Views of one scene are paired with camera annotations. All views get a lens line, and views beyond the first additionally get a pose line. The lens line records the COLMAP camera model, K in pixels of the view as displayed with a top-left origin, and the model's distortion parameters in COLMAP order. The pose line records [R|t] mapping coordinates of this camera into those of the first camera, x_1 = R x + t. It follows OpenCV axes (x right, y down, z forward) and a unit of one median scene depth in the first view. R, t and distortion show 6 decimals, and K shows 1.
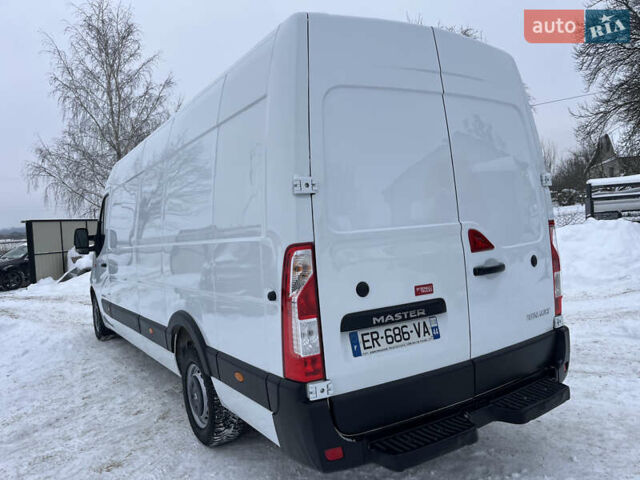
lens RADIAL K [[487.1, 0, 317.5], [0, 487.1, 240.7], [0, 0, 1]] dist [0.073568, -0.094269]
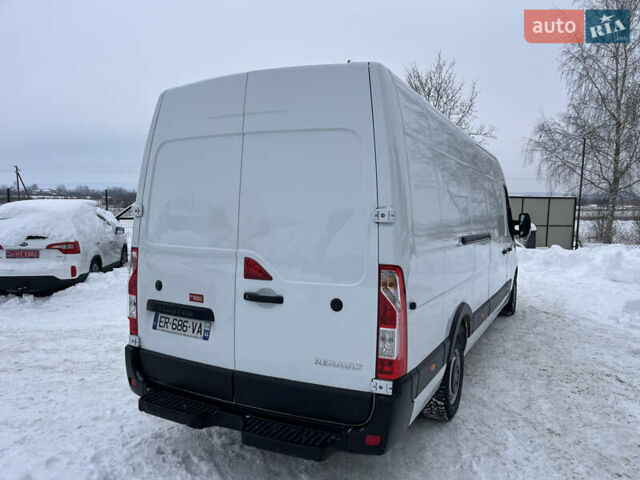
lens RADIAL K [[487.1, 0, 317.5], [0, 487.1, 240.7], [0, 0, 1]] dist [0.073568, -0.094269]
pose [[0.483329, 0.133882, -0.865141, 1.338994], [-0.074632, 0.990941, 0.111655, -0.195635], [0.872252, 0.010601, 0.488943, 0.606946]]
